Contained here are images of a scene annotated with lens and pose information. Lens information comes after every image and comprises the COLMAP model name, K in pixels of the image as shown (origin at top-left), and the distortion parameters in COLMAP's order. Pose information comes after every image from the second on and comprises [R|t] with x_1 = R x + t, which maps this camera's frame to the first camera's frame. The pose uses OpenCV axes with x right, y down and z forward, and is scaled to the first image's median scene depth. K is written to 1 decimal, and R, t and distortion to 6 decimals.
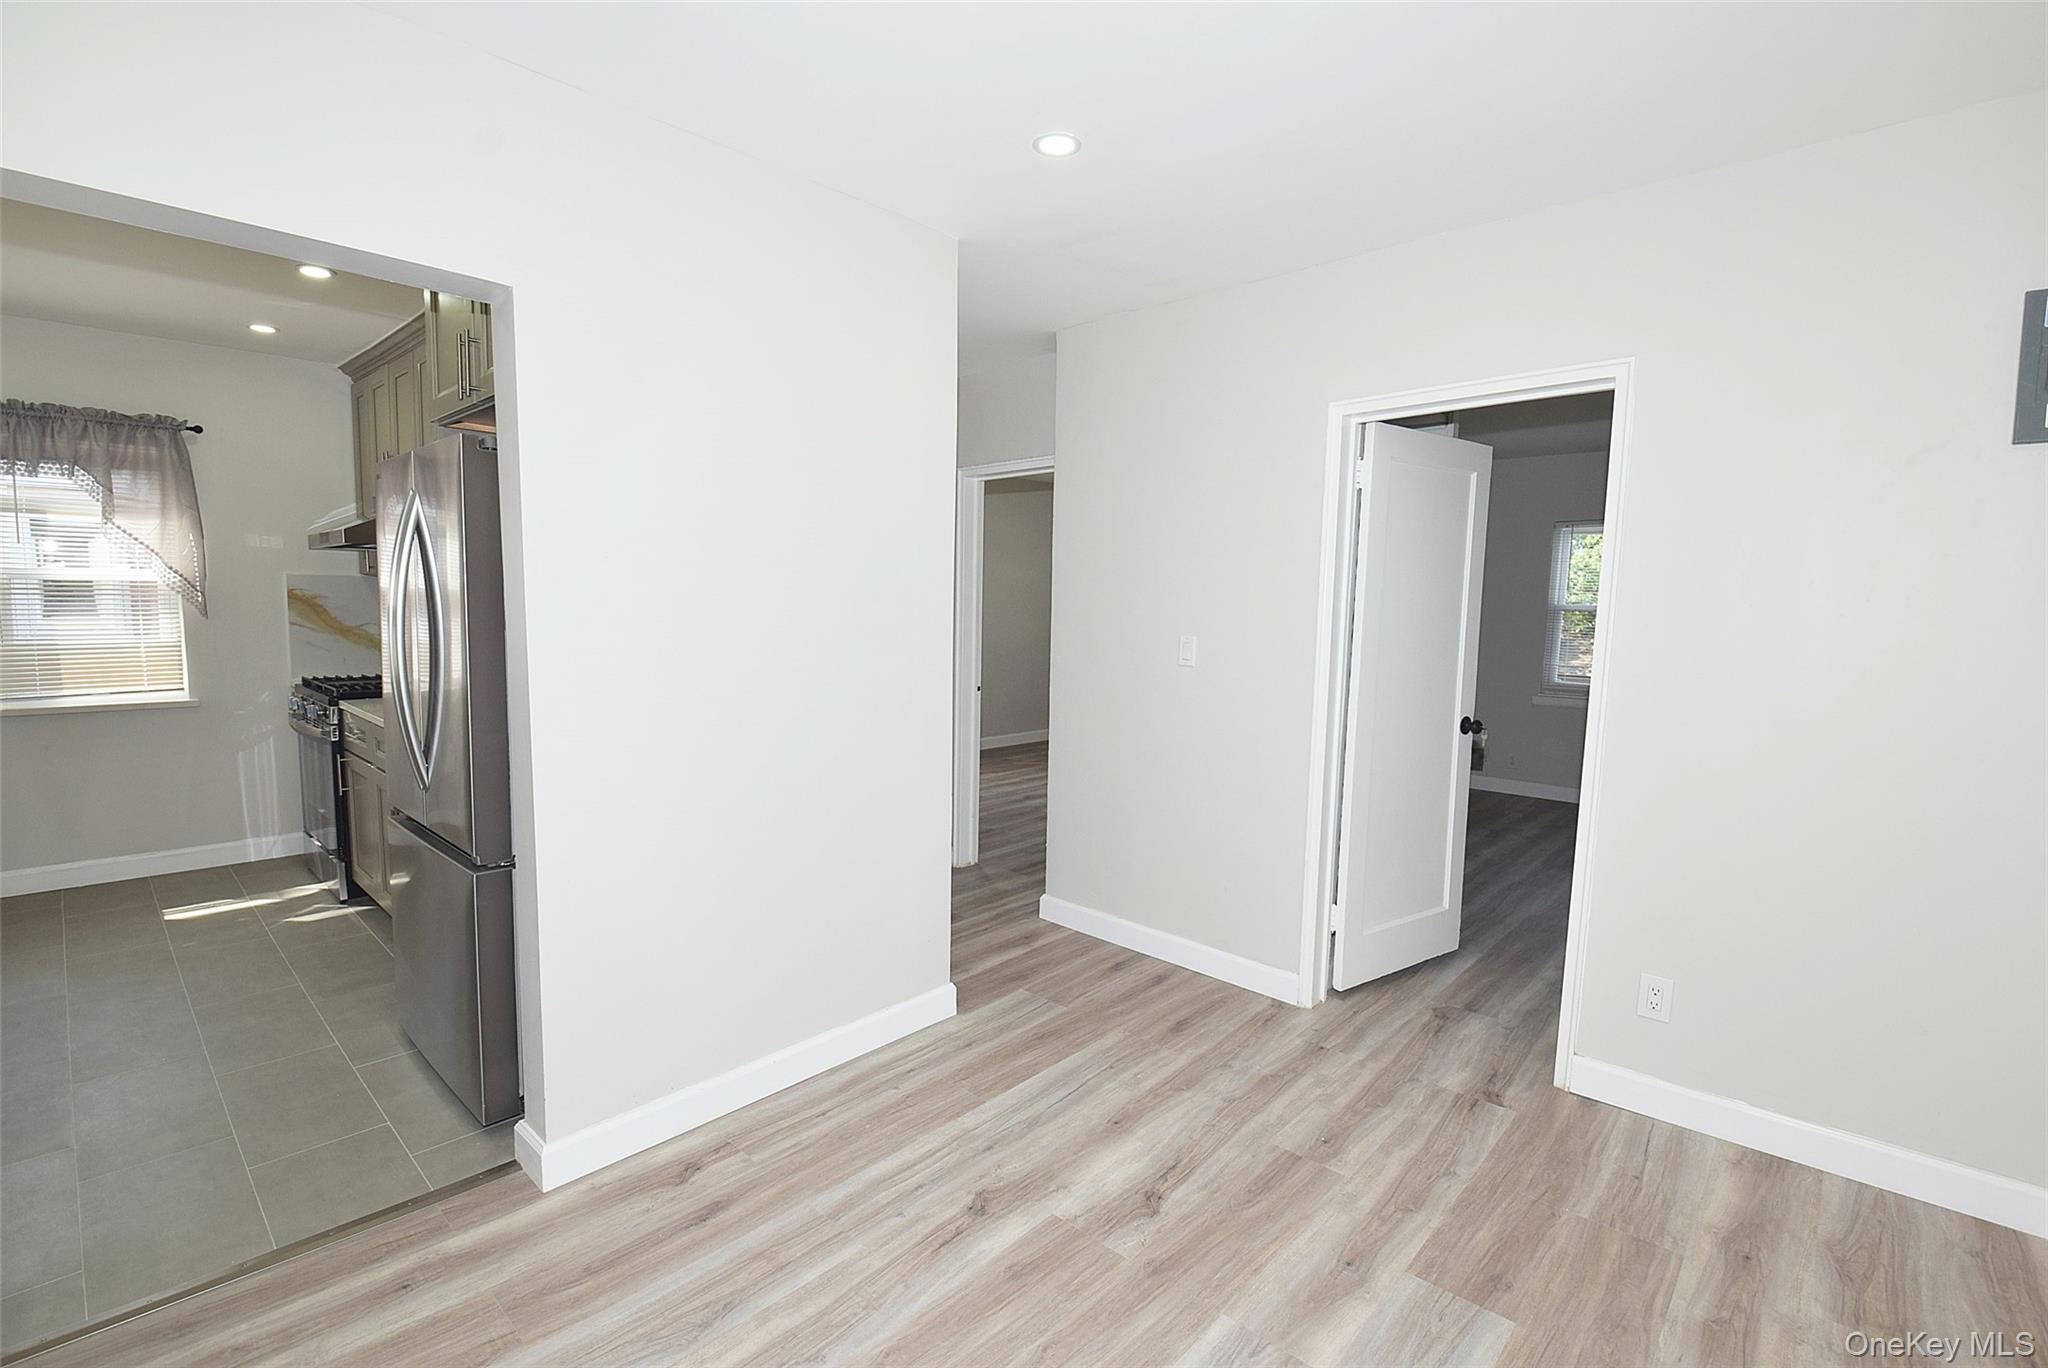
lens RADIAL K [[906.3, 0, 1012.5], [0, 906.3, 688.0], [0, 0, 1]] dist [-0.000580, -0.016085]
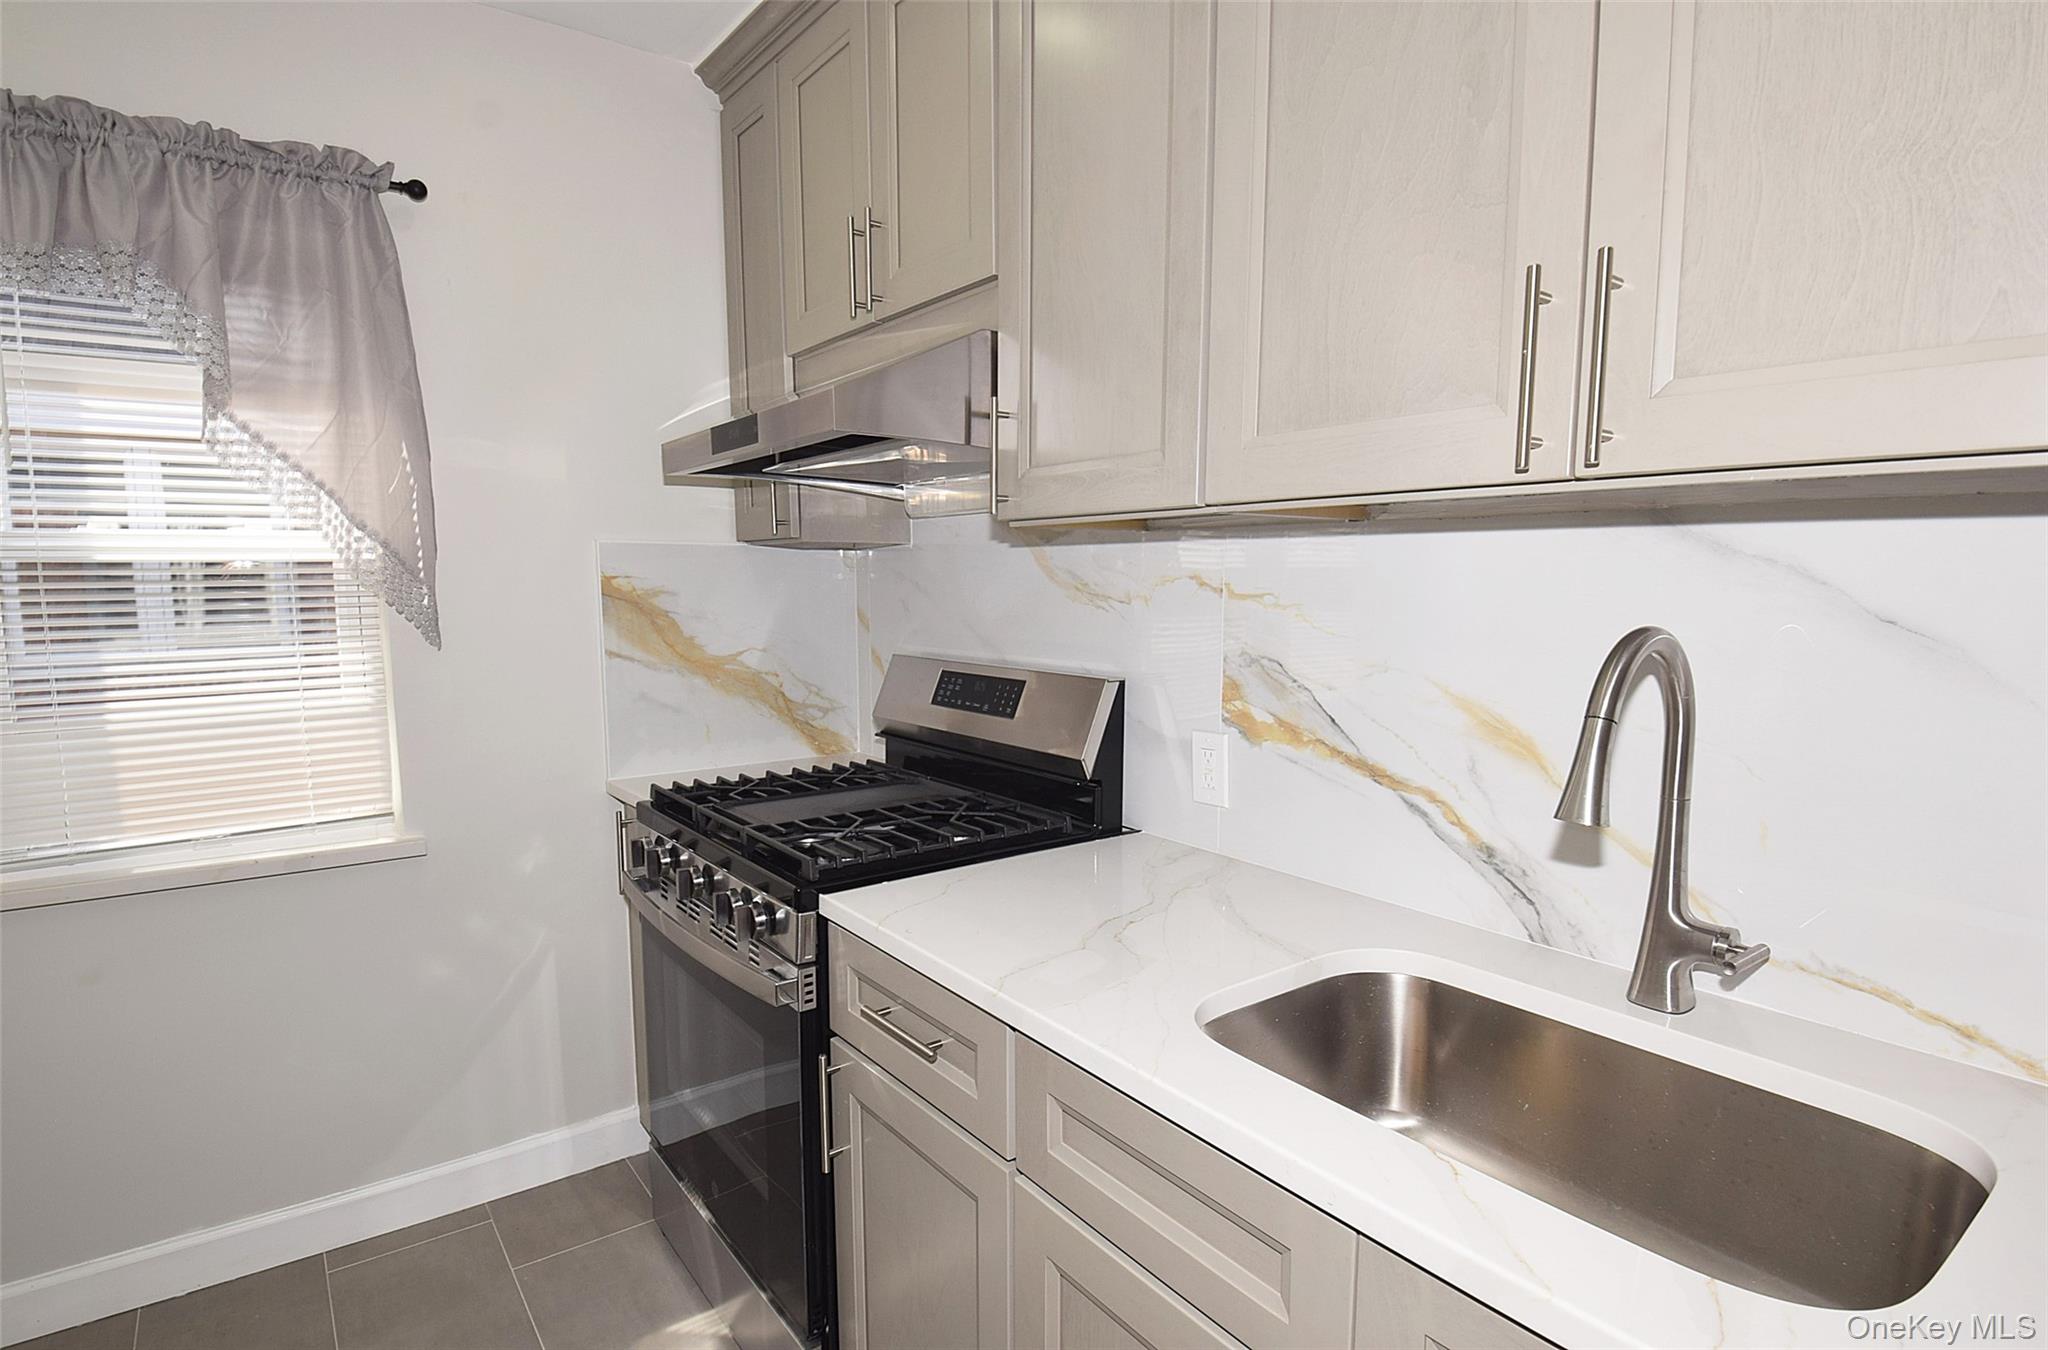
lens RADIAL K [[1034.3, 0, 1022.6], [0, 1034.3, 694.4], [0, 0, 1]] dist [0.026260, -0.034914]
pose [[0.984444, -0.002720, -0.175677, -0.772054], [0.004291, 0.999954, 0.008564, -0.083335], [0.175646, -0.009184, 0.984411, 0.804057]]
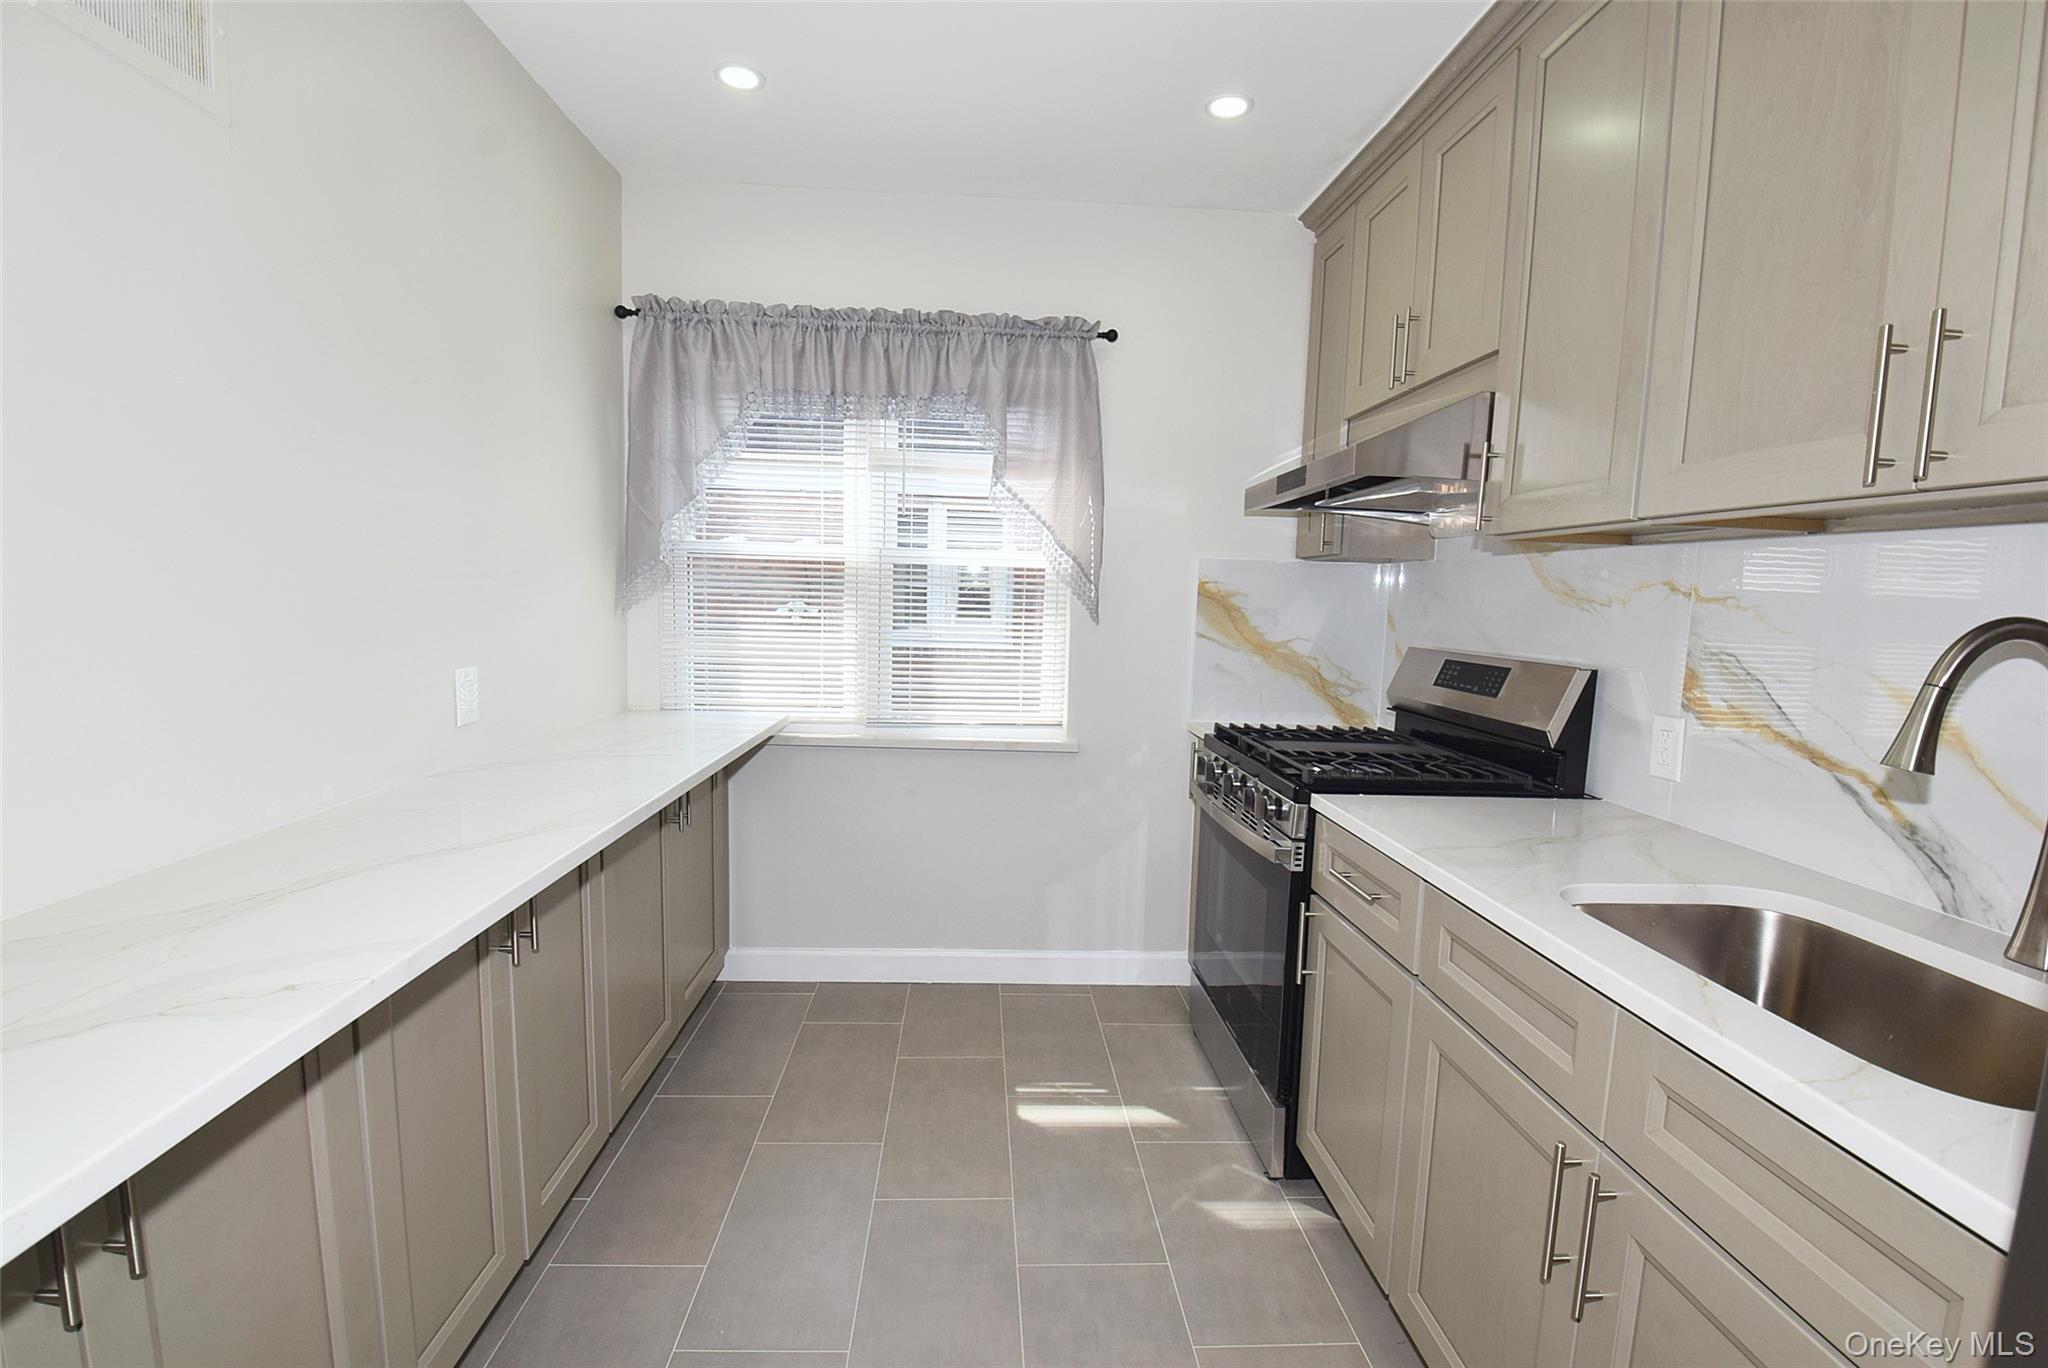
lens RADIAL K [[909.7, 0, 1016.6], [0, 909.7, 698.1], [0, 0, 1]] dist [0.013999, -0.025054]
pose [[0.717675, 0.076752, -0.692135, -0.666722], [-0.083493, 0.996222, 0.023899, -0.047492], [0.691355, 0.040637, 0.721372, 0.668913]]
